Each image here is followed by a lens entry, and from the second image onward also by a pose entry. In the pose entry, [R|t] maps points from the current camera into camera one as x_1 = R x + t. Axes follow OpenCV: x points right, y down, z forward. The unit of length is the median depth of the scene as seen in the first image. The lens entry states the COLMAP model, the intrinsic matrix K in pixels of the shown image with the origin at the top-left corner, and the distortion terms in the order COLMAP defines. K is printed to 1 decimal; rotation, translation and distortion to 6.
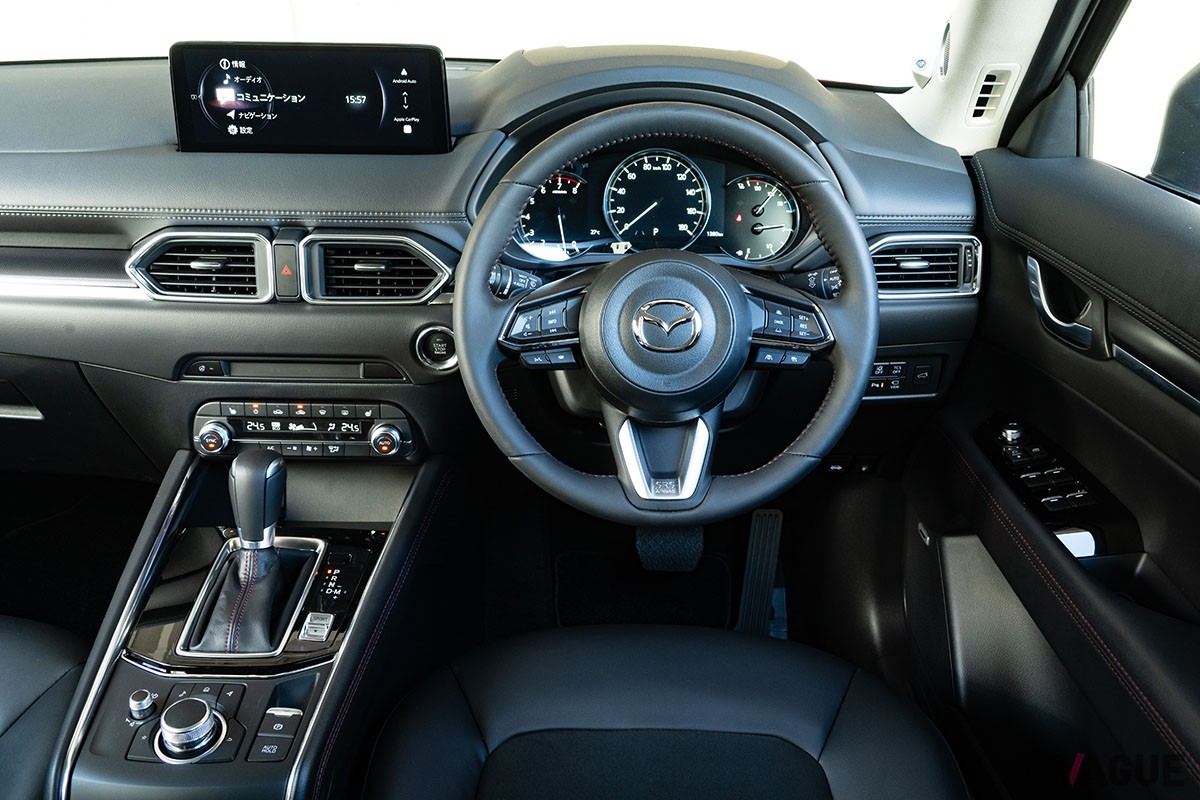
lens RADIAL K [[1053.2, 0, 590.9], [0, 1053.2, 399.9], [0, 0, 1]] dist [0.017016, 0.019048]
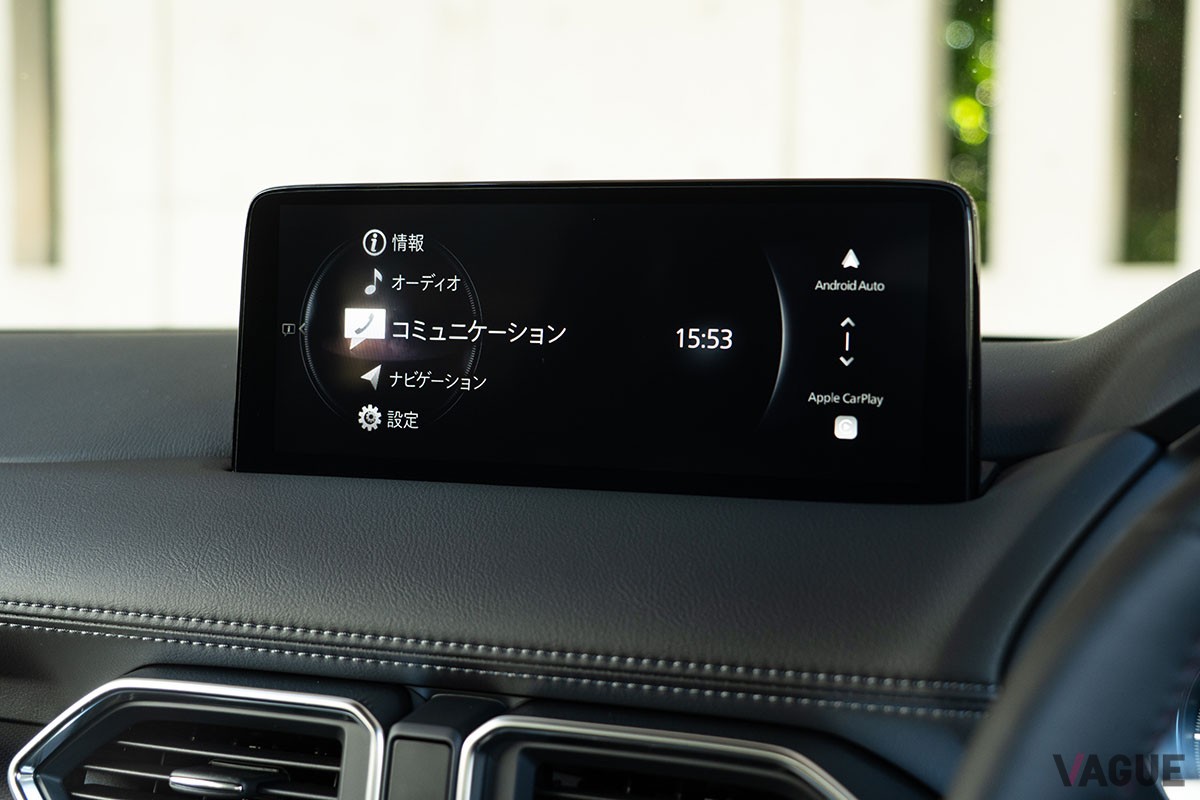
lens RADIAL K [[2000.2, 0, 578.3], [0, 2000.2, 403.5], [0, 0, 1]] dist [0.049602, -0.172098]
pose [[0.928112, 0.023873, -0.371536, -0.021960], [-0.159787, 0.926898, -0.339599, -0.041944], [0.336269, 0.374552, 0.864080, 0.443508]]
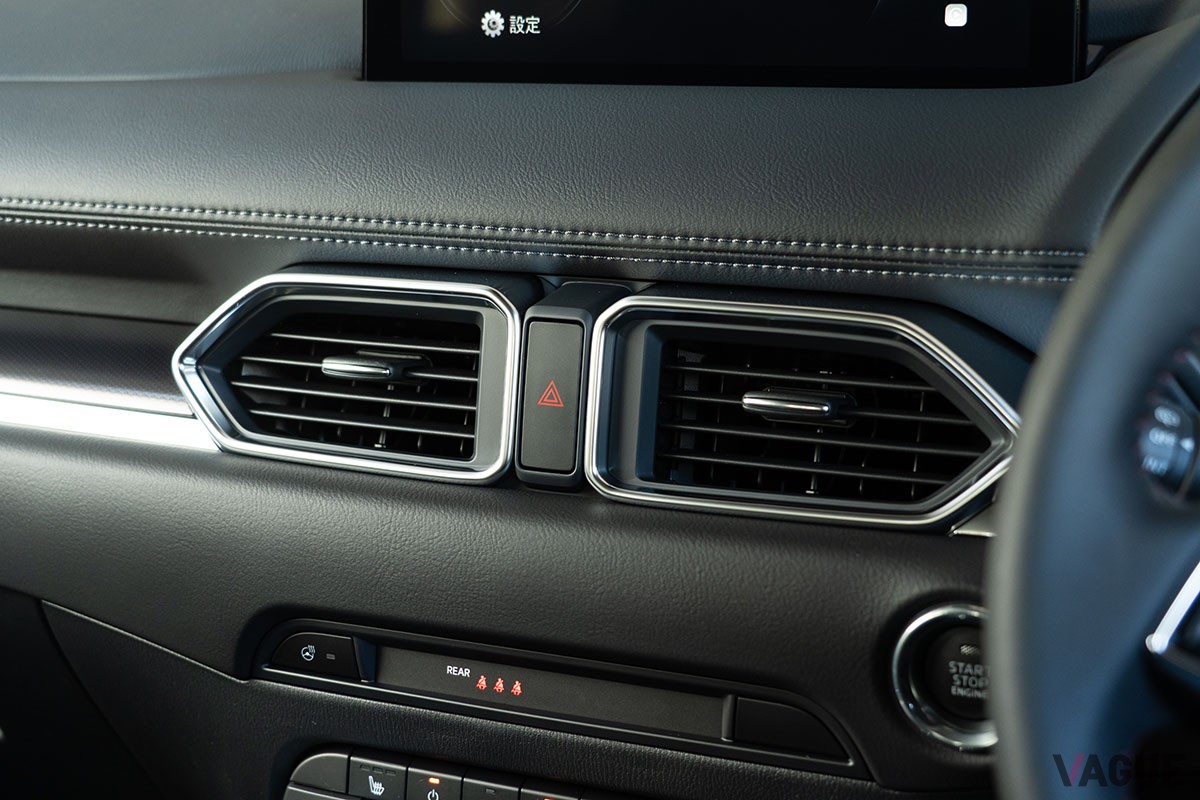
lens RADIAL K [[2000.2, 0, 578.3], [0, 2000.2, 403.5], [0, 0, 1]] dist [0.049602, -0.172098]
pose [[0.910662, 0.070649, -0.407066, -0.015220], [-0.151669, 0.973646, -0.170321, -0.010342], [0.384305, 0.216844, 0.897378, 0.414535]]
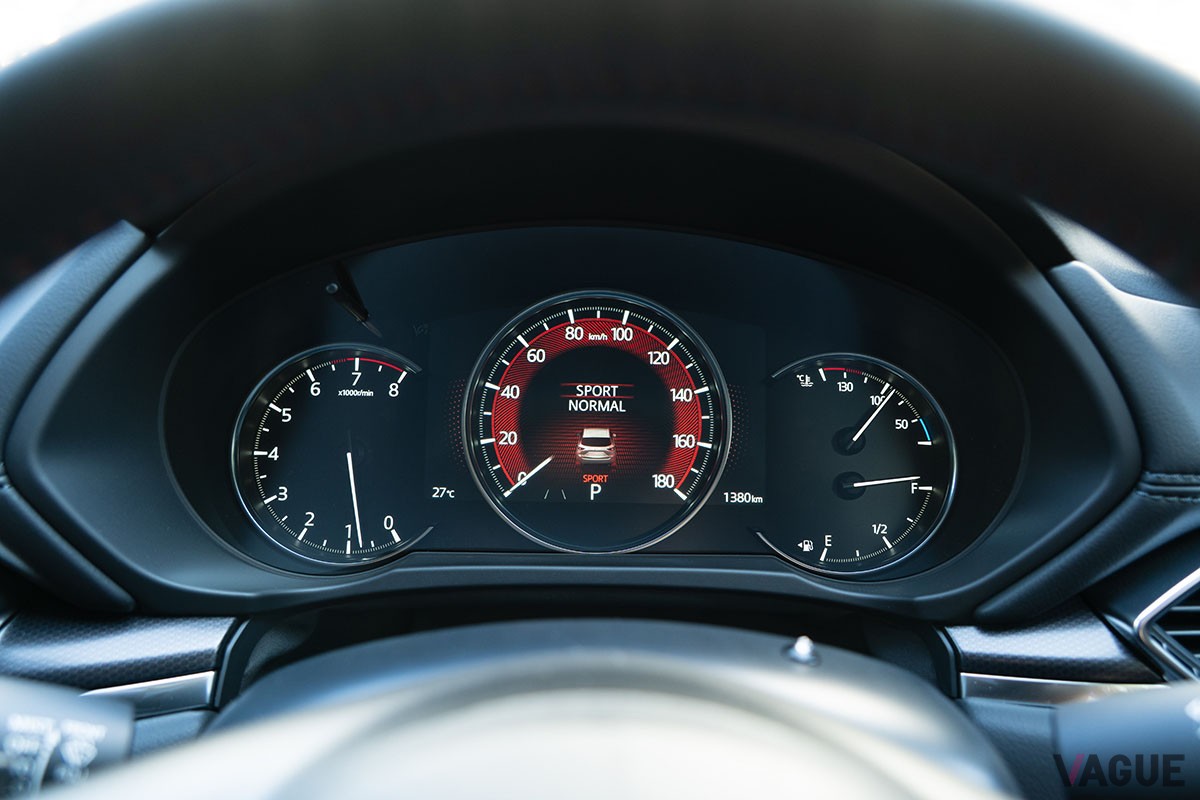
lens RADIAL K [[1019.1, 0, 600.0], [0, 1019.1, 400.0], [0, 0, 1]] dist [-0.015217, -0.012200]
pose [[0.999508, 0.004236, 0.031074, 0.056045], [0.000865, 0.986735, -0.162335, -0.143926], [-0.031350, 0.162282, 0.986246, 0.672859]]
